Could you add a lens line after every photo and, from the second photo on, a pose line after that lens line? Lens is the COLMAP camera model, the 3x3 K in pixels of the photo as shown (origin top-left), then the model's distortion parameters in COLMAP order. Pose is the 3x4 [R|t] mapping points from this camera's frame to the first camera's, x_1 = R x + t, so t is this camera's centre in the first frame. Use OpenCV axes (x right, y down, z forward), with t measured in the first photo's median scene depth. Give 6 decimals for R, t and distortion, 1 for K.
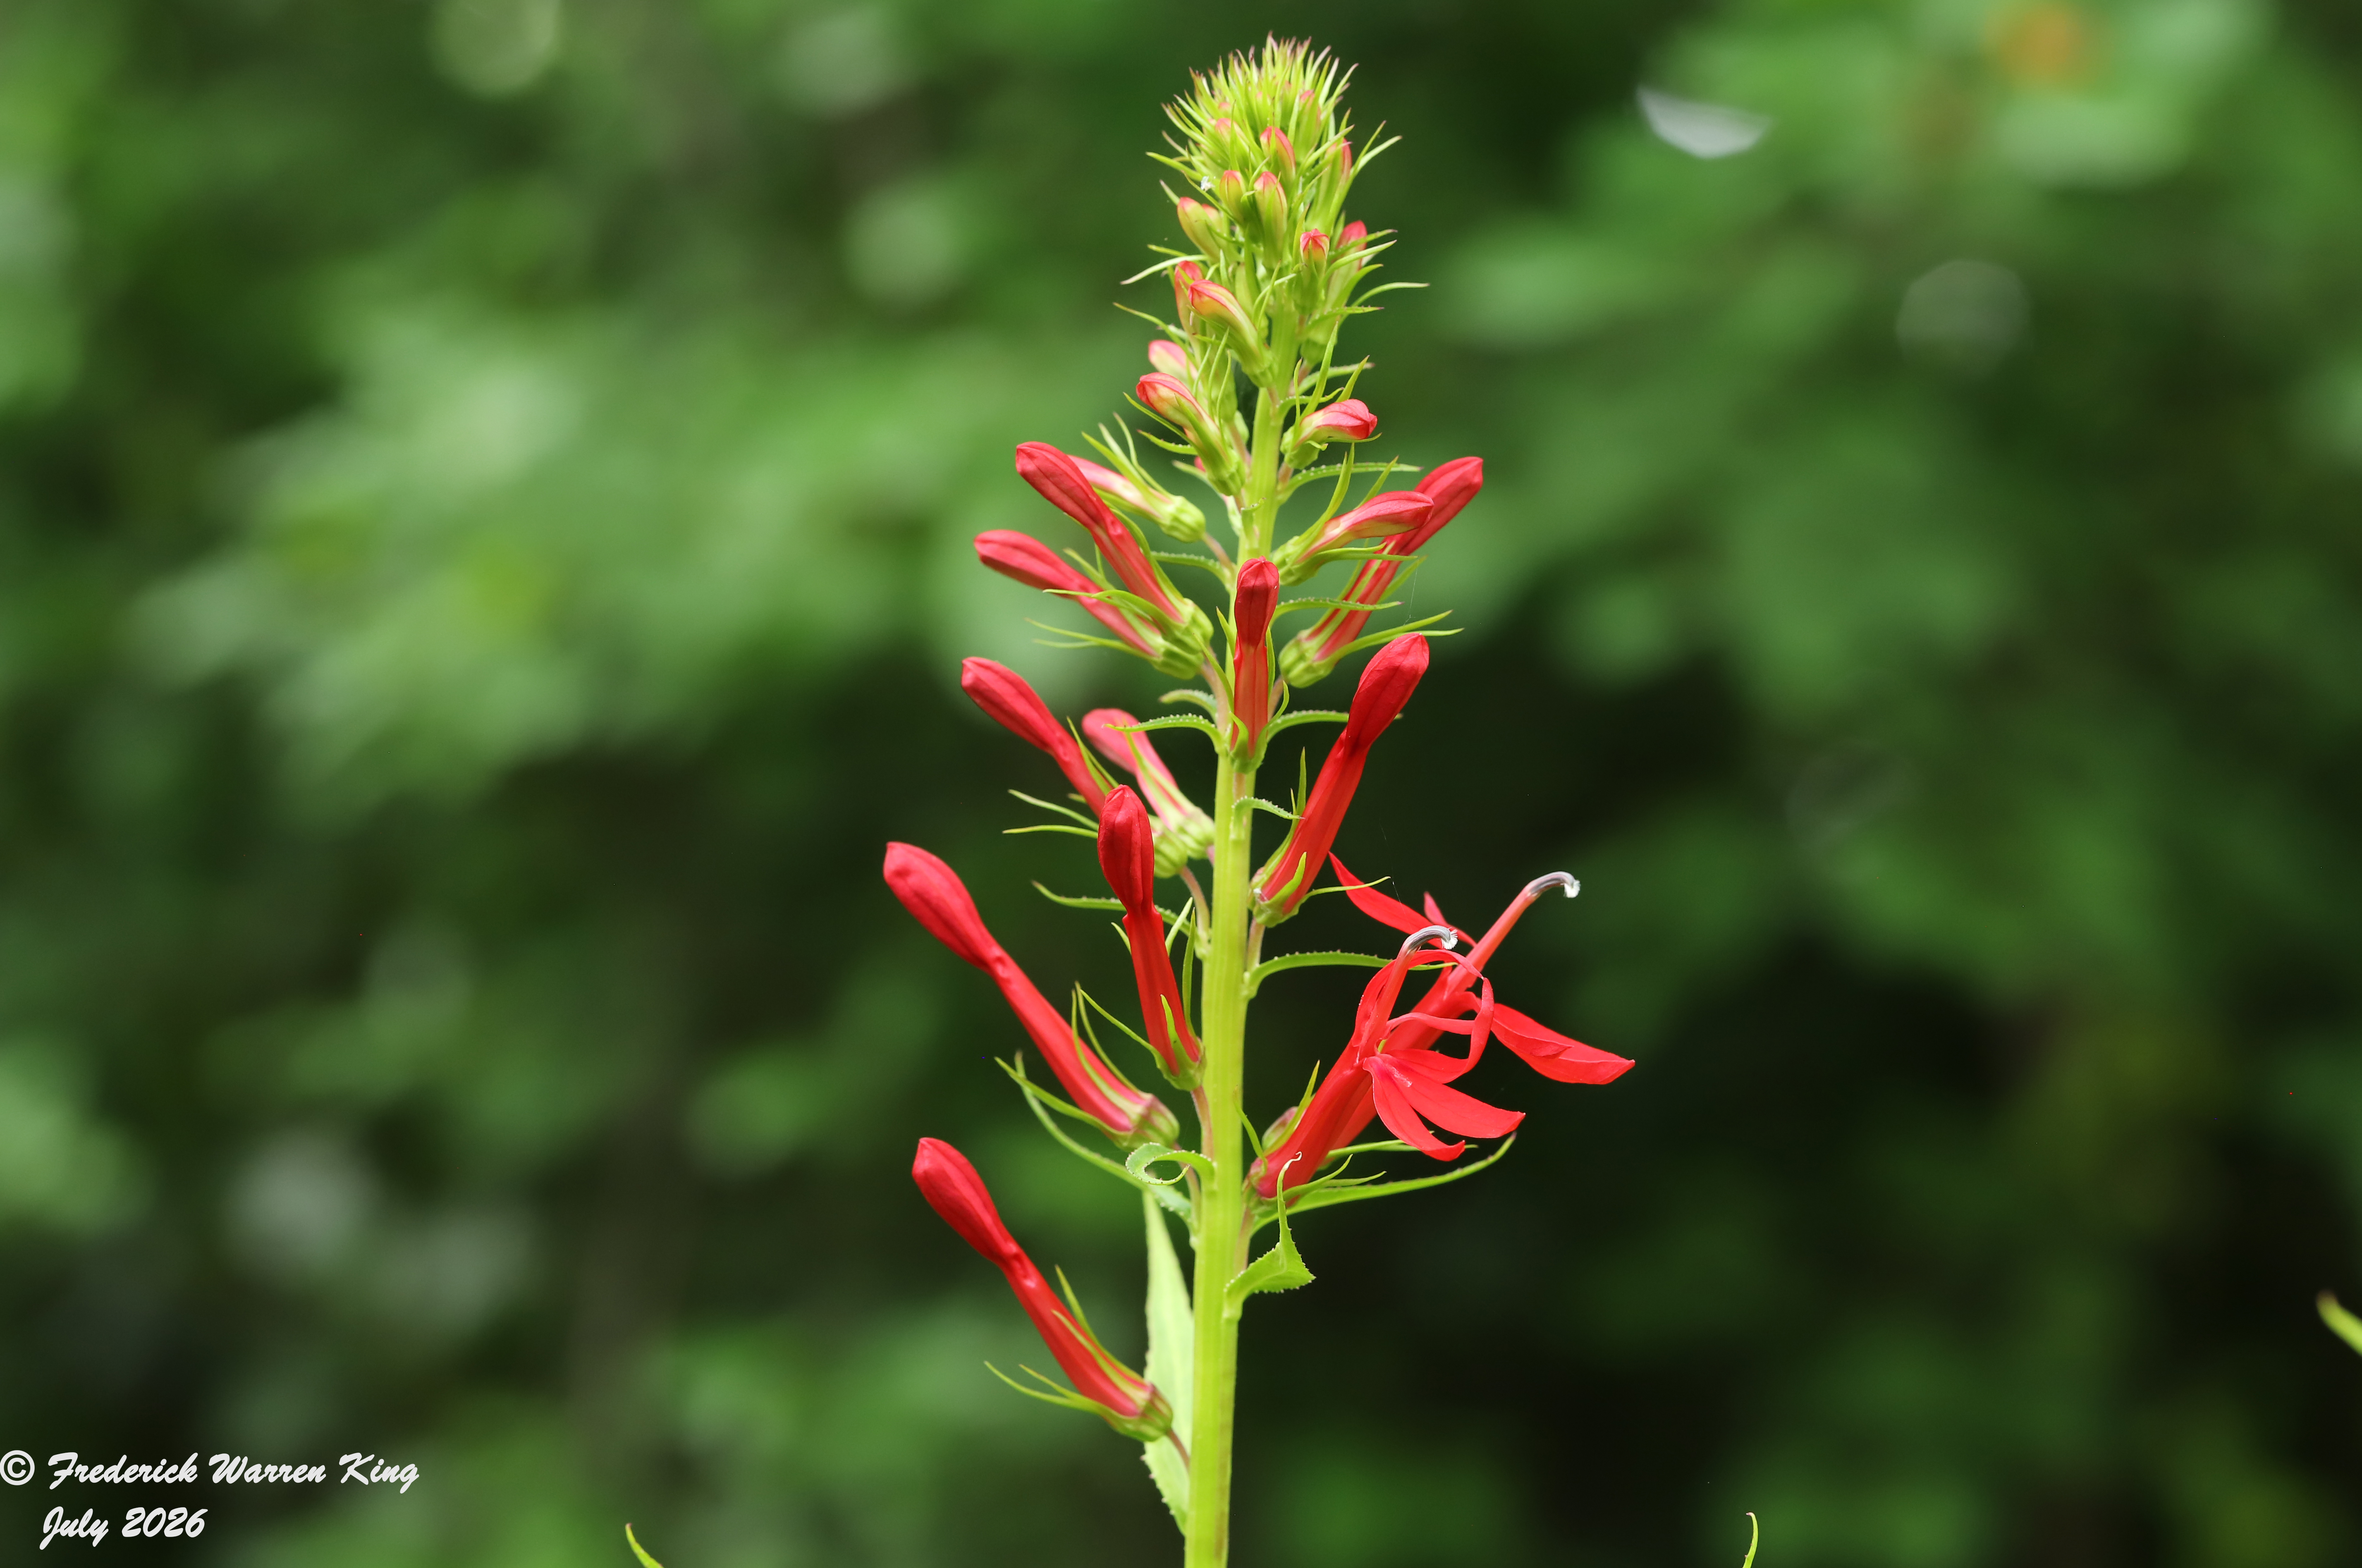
lens RADIAL K [[7520.1, 0, 1188.4], [0, 7520.1, 784.3], [0, 0, 1]] dist [-0.179404, 0.000000]
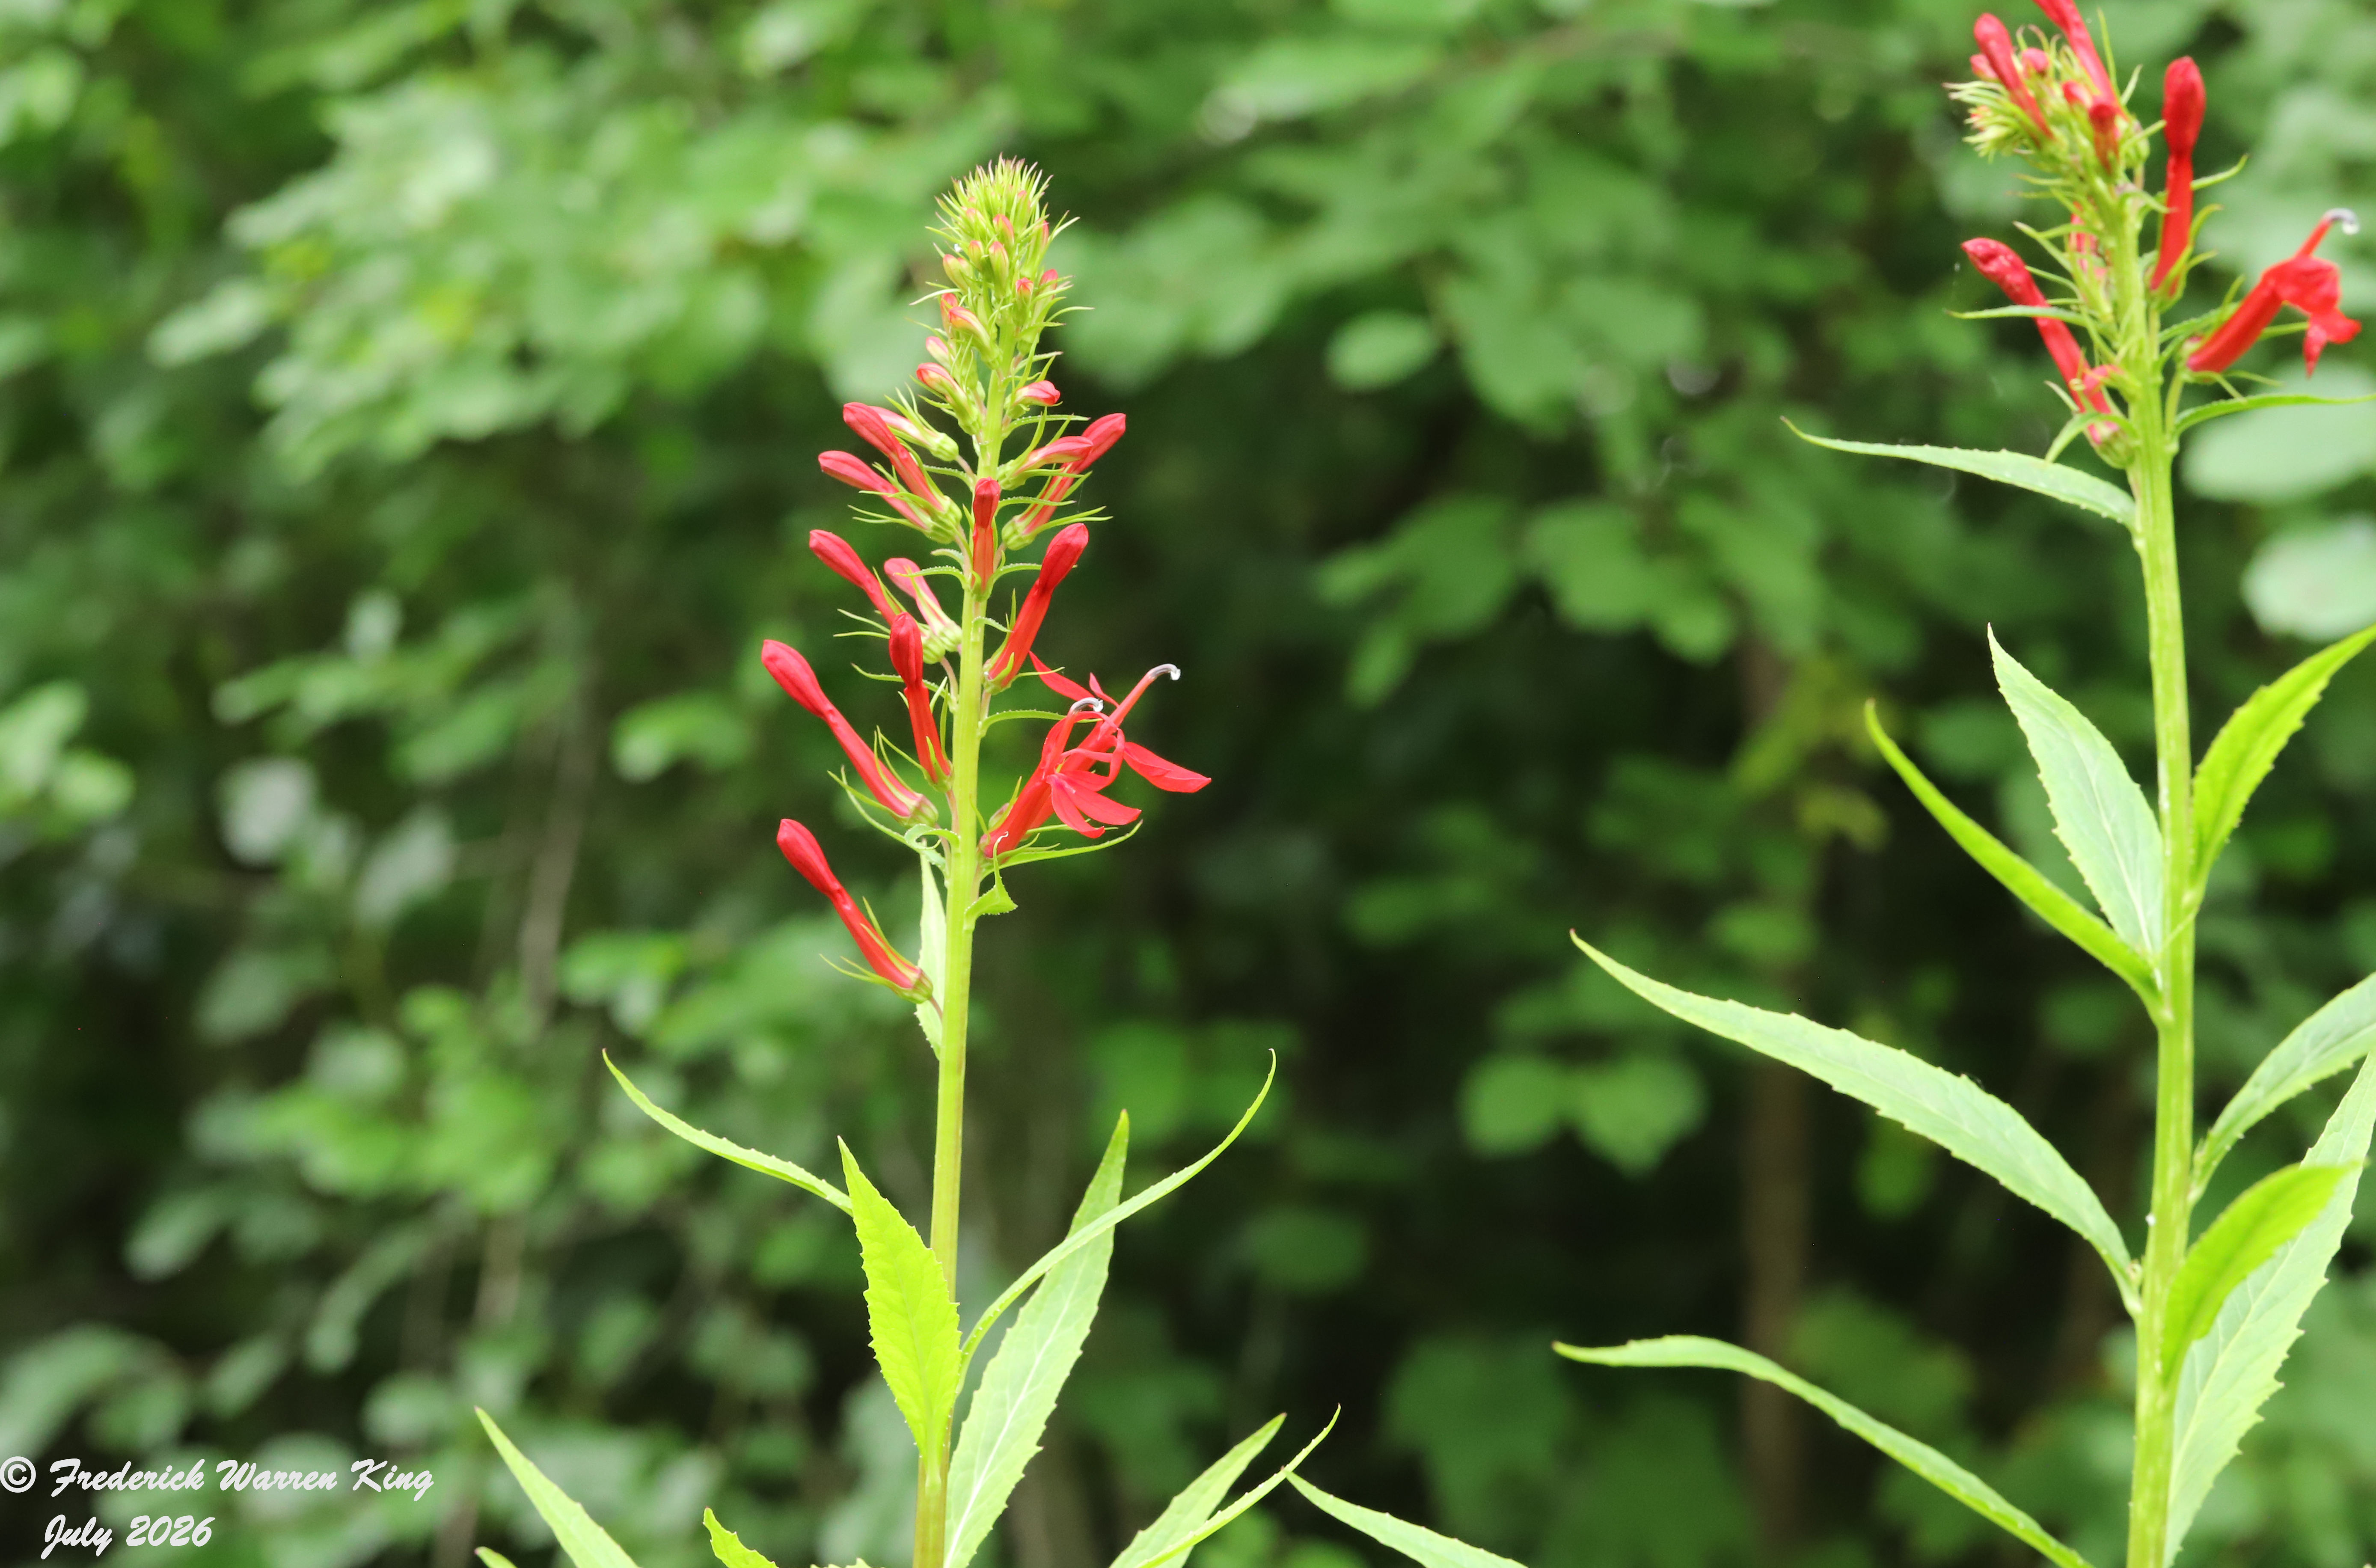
lens RADIAL K [[7564.8, 0, 1190.2], [0, 7564.8, 783.3], [0, 0, 1]] dist [-0.179404, 0.000000]
pose [[0.999793, 0.012413, 0.016138, 0.027406], [-0.013266, 0.998461, 0.053853, -0.051830], [-0.015444, -0.054056, 0.998418, -0.666790]]
